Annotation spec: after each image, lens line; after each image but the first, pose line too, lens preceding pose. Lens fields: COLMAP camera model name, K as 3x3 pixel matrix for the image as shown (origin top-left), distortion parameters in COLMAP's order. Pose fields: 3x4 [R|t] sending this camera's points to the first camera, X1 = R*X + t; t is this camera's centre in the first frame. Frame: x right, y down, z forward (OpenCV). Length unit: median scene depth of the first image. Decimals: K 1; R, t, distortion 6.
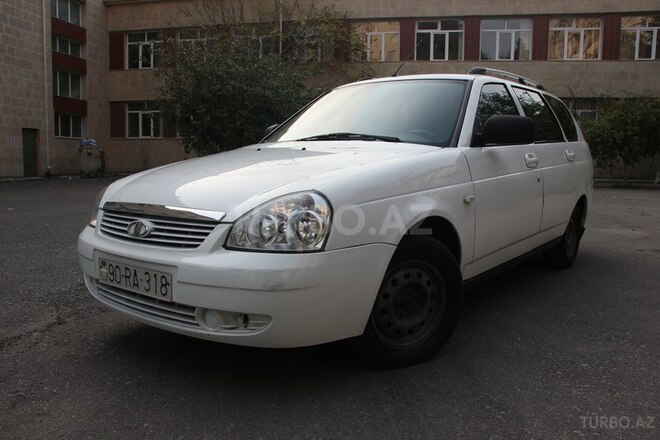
lens RADIAL K [[556.1, 0, 332.1], [0, 556.1, 221.2], [0, 0, 1]] dist [-0.178167, 0.167272]
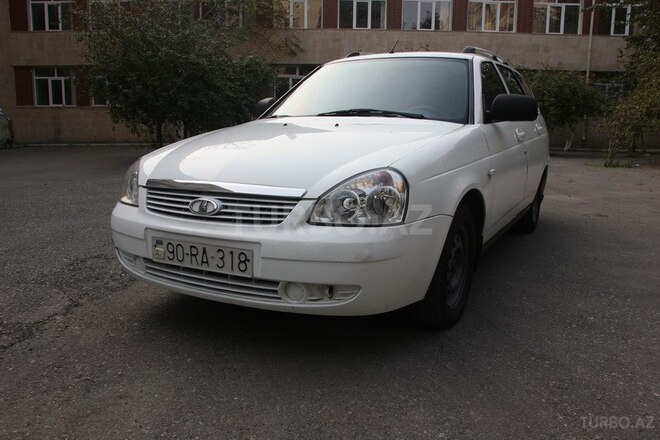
lens RADIAL K [[559.5, 0, 330.0], [0, 559.5, 220.0], [0, 0, 1]] dist [-0.173253, 0.169259]
pose [[0.987064, -0.024130, 0.158500, -0.218040], [0.015416, 0.998313, 0.055979, -0.010988], [-0.159584, -0.052811, 0.985771, -0.030169]]
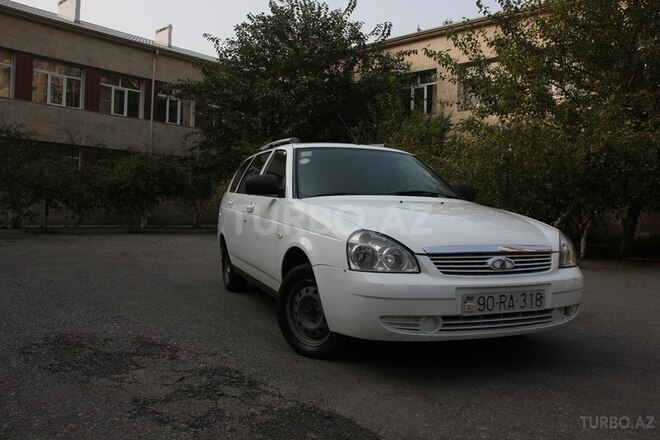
lens RADIAL K [[559.5, 0, 330.0], [0, 559.5, 220.0], [0, 0, 1]] dist [-0.173253, 0.169259]
pose [[0.498767, -0.001204, 0.866735, -1.272694], [0.074002, 0.996407, -0.041200, -0.049396], [-0.863571, 0.084689, 0.497063, 0.524382]]
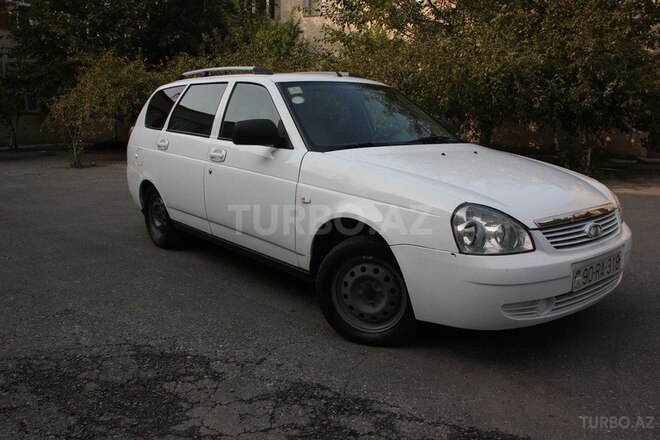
lens RADIAL K [[559.5, 0, 330.0], [0, 559.5, 220.0], [0, 0, 1]] dist [-0.173253, 0.169259]
pose [[0.184880, -0.177614, 0.966578, -1.224135], [0.105541, 0.981433, 0.160156, -0.197914], [-0.977078, 0.072404, 0.200193, 1.004940]]
